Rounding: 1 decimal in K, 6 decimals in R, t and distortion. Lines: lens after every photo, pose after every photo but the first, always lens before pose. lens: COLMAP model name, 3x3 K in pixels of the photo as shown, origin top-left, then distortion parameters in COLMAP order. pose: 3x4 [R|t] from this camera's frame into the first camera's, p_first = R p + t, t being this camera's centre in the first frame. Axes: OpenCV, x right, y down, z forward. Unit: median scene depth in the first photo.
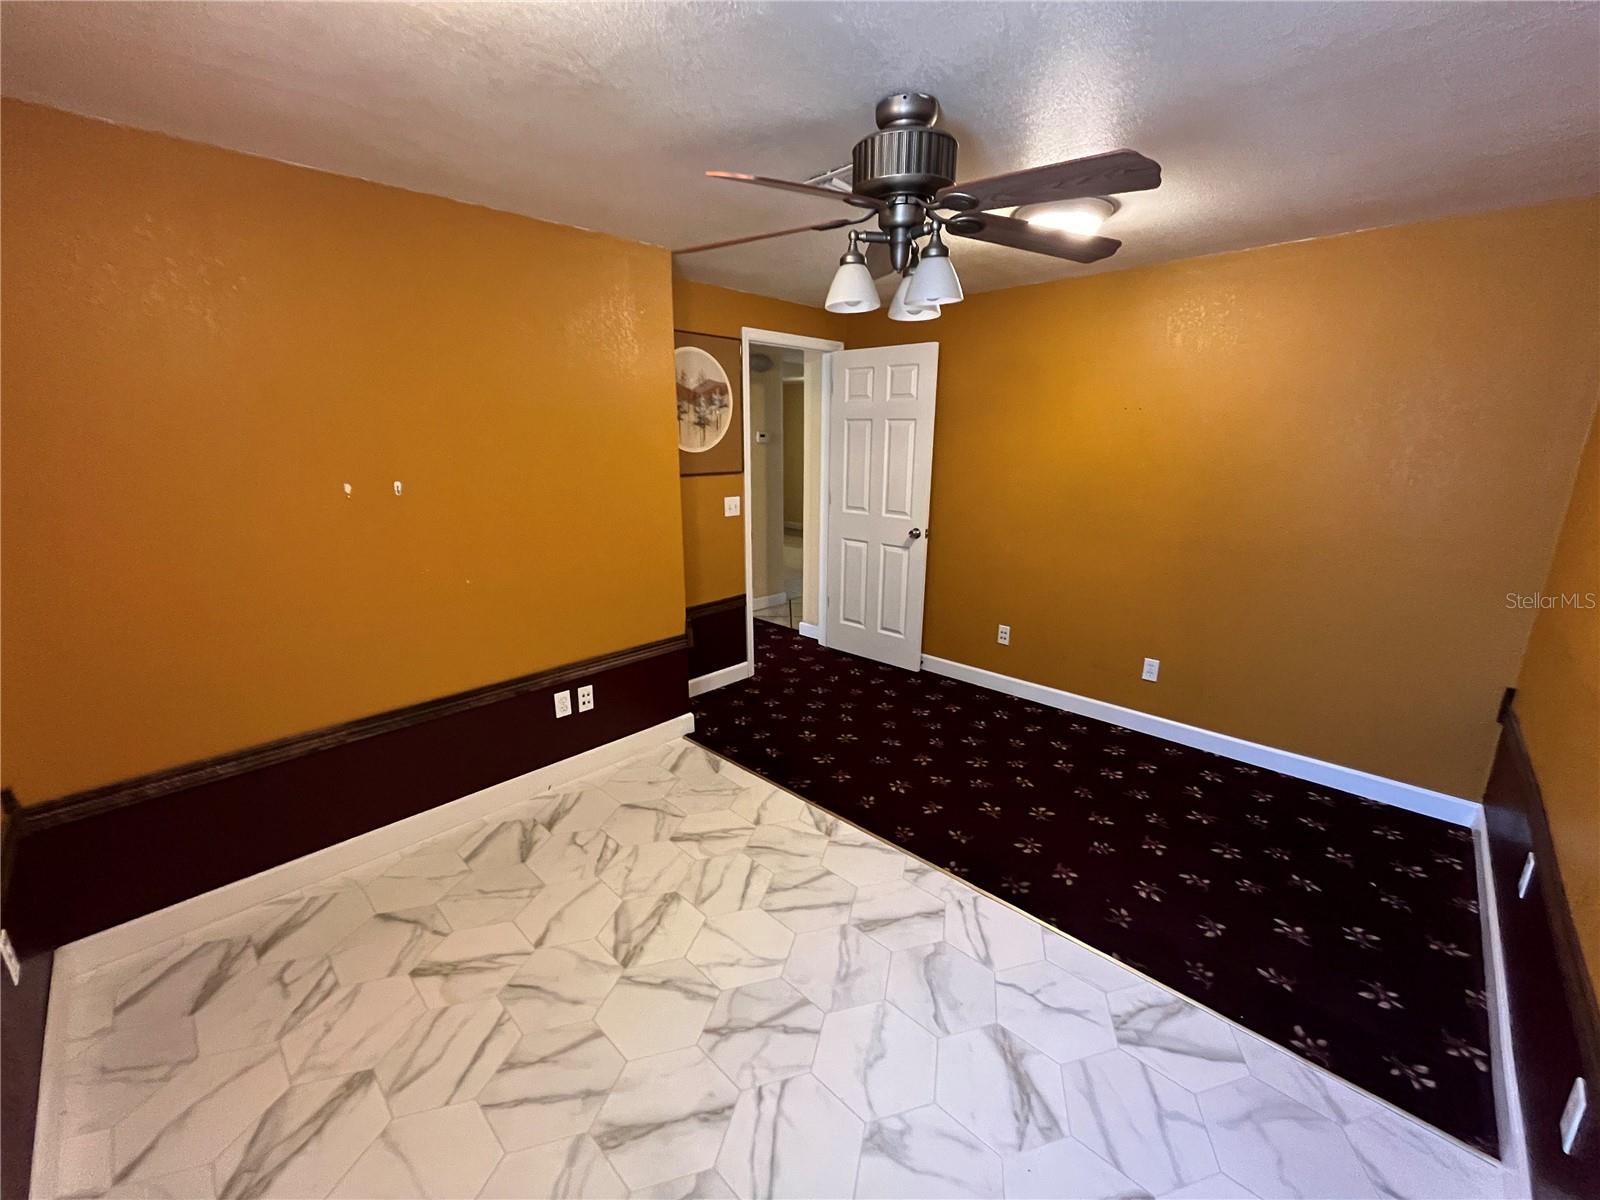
lens RADIAL K [[650.9, 0, 797.0], [0, 650.9, 596.9], [0, 0, 1]] dist [-0.003490, -0.000038]
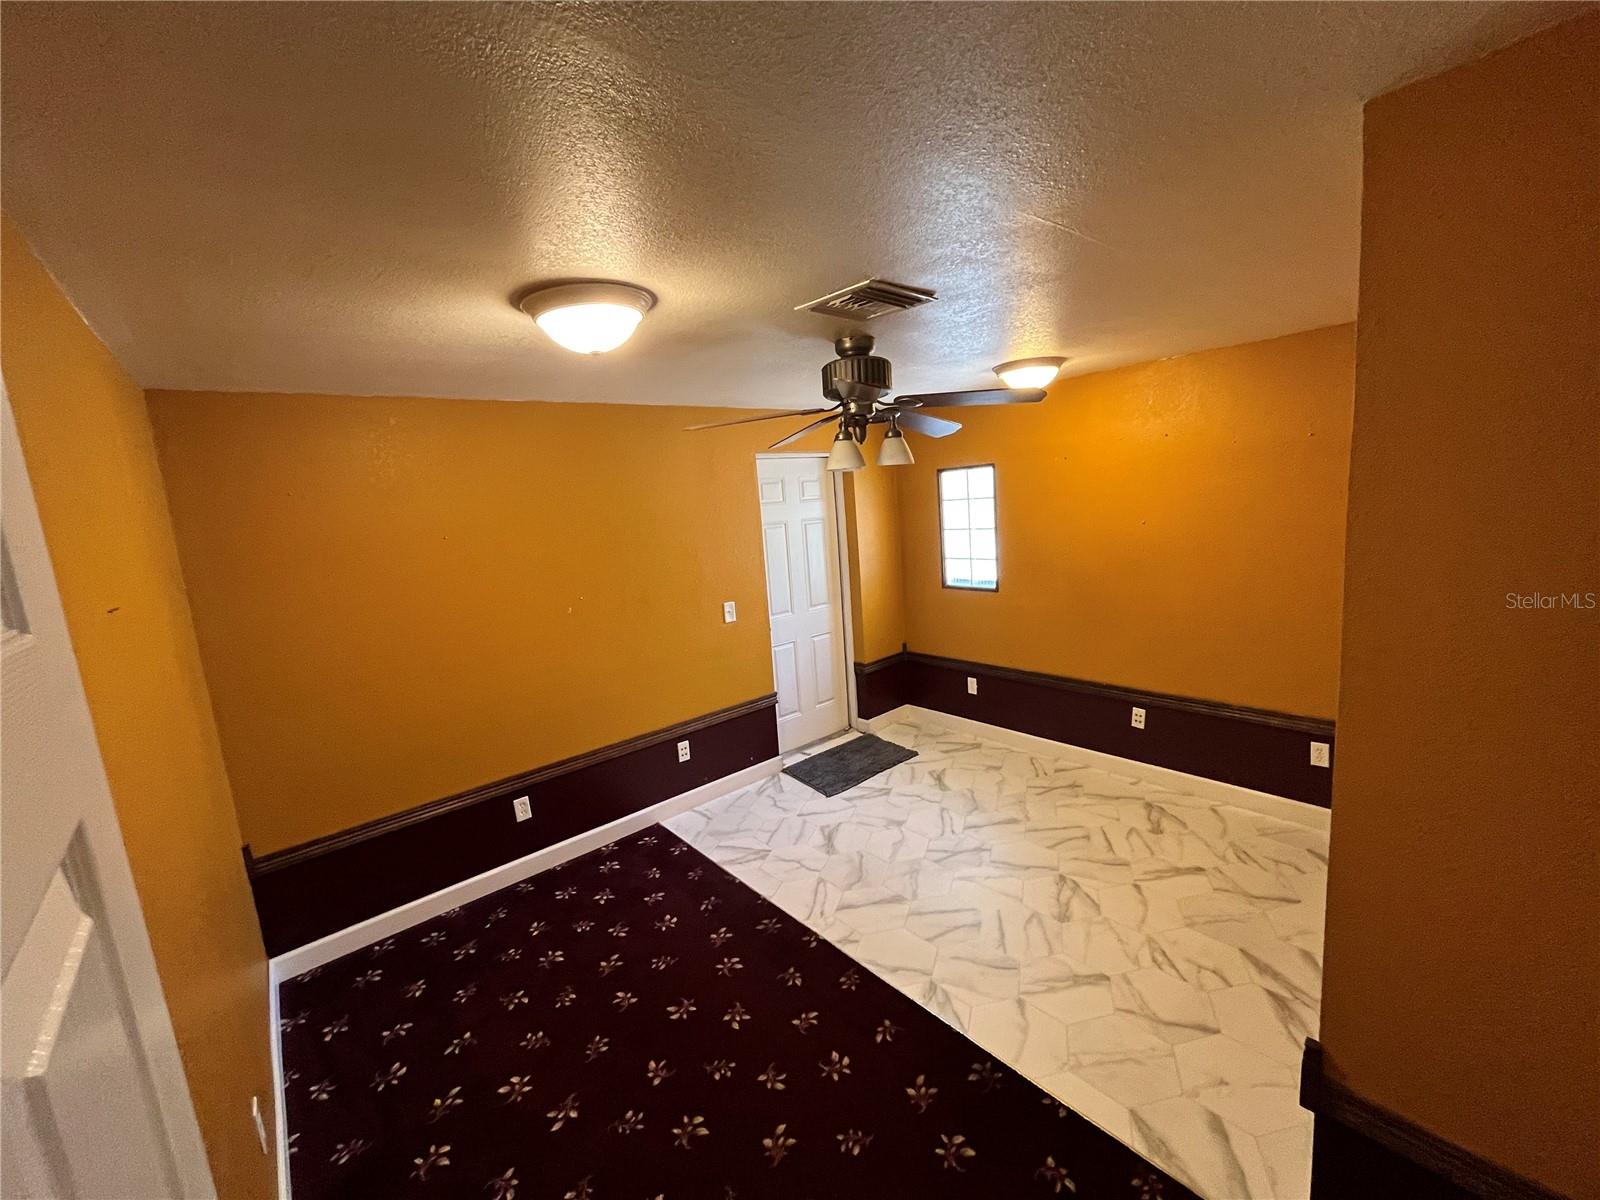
lens RADIAL K [[650.9, 0, 795.2], [0, 650.9, 603.0], [0, 0, 1]] dist [-0.003490, -0.000038]
pose [[-0.992130, 0.058510, 0.110697, 0.124103], [0.098083, 0.912712, 0.396657, -0.578464], [-0.077827, 0.404393, -0.911268, 1.875605]]
